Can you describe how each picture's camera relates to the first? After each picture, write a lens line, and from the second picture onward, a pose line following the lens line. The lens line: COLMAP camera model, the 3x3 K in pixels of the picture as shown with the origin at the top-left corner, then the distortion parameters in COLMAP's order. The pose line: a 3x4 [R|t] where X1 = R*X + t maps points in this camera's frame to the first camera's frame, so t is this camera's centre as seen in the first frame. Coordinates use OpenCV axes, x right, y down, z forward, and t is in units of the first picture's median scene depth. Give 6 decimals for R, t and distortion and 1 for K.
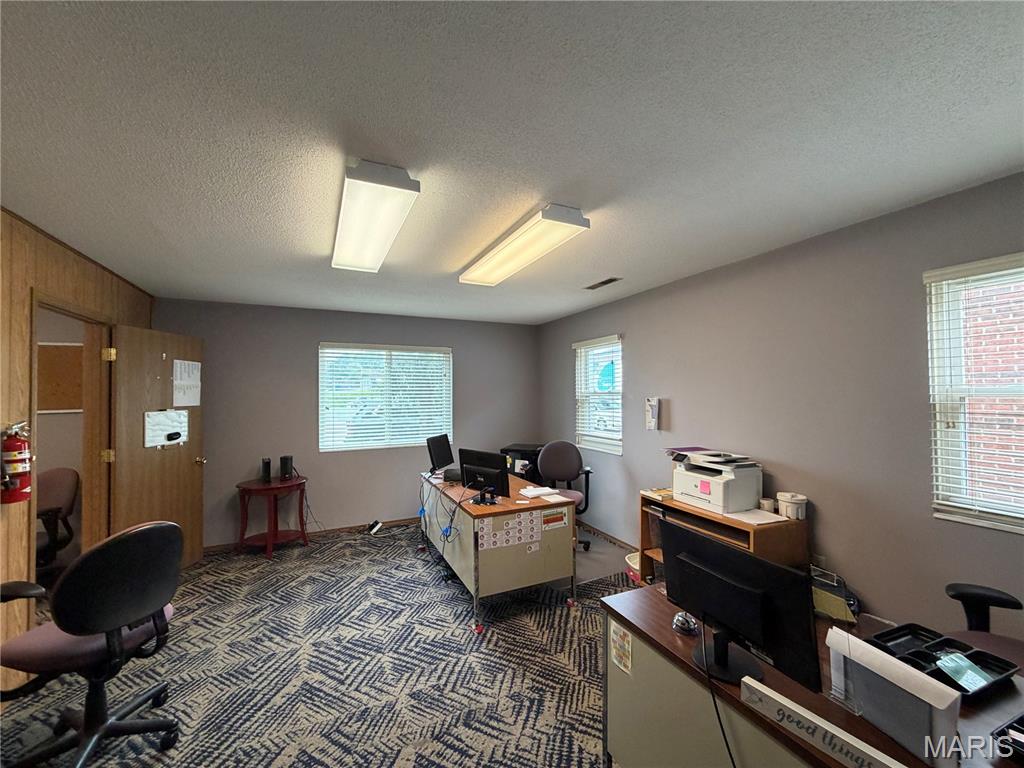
lens RADIAL K [[405.7, 0, 509.1], [0, 405.7, 385.0], [0, 0, 1]] dist [0.001451, -0.000086]
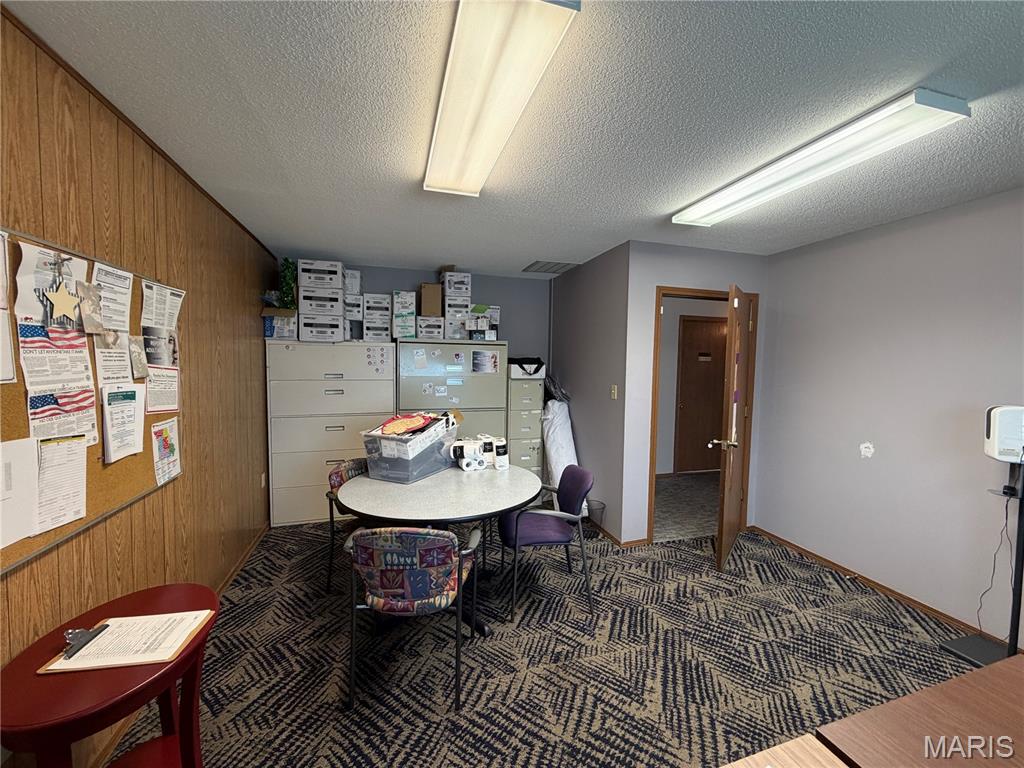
lens RADIAL K [[405.7, 0, 509.1], [0, 405.7, 385.0], [0, 0, 1]] dist [0.001451, -0.000086]
pose [[-0.987460, -0.015729, 0.157083, 0.384491], [-0.010467, 0.999358, 0.034267, 0.047736], [-0.157521, 0.032193, -0.986991, 2.151087]]
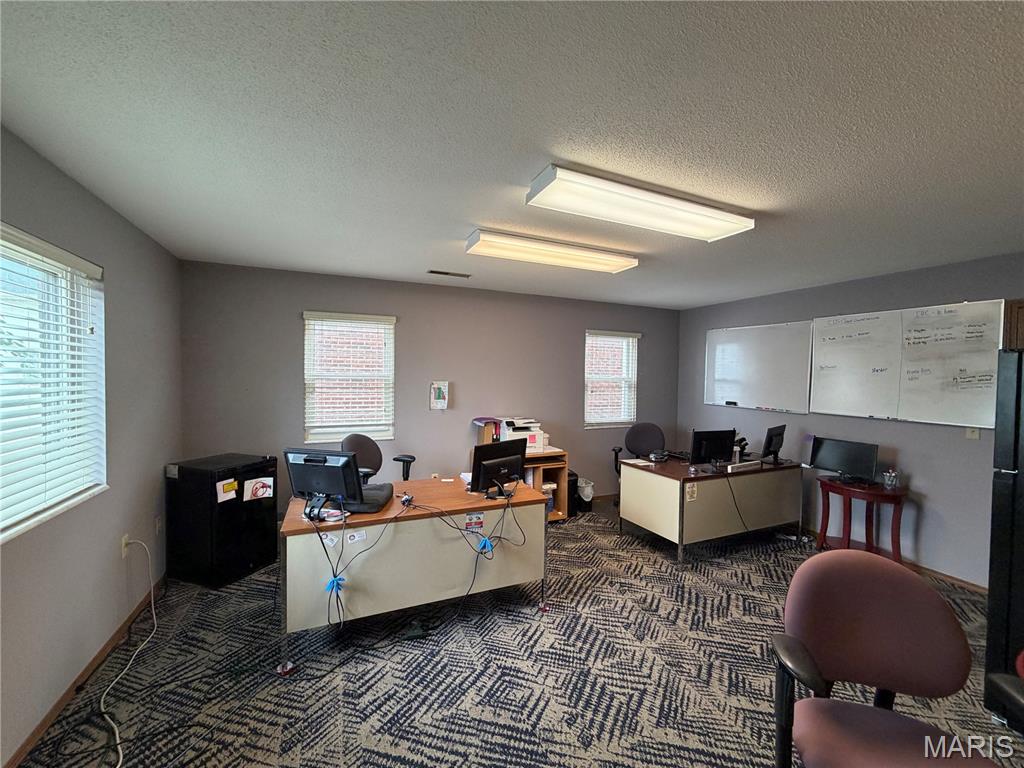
lens RADIAL K [[405.7, 0, 509.1], [0, 405.7, 385.0], [0, 0, 1]] dist [0.001451, -0.000086]
pose [[0.028545, -0.017138, 0.999446, -1.303682], [-0.034657, 0.999235, 0.018124, 0.023474], [-0.998992, -0.035155, 0.027929, 1.272854]]
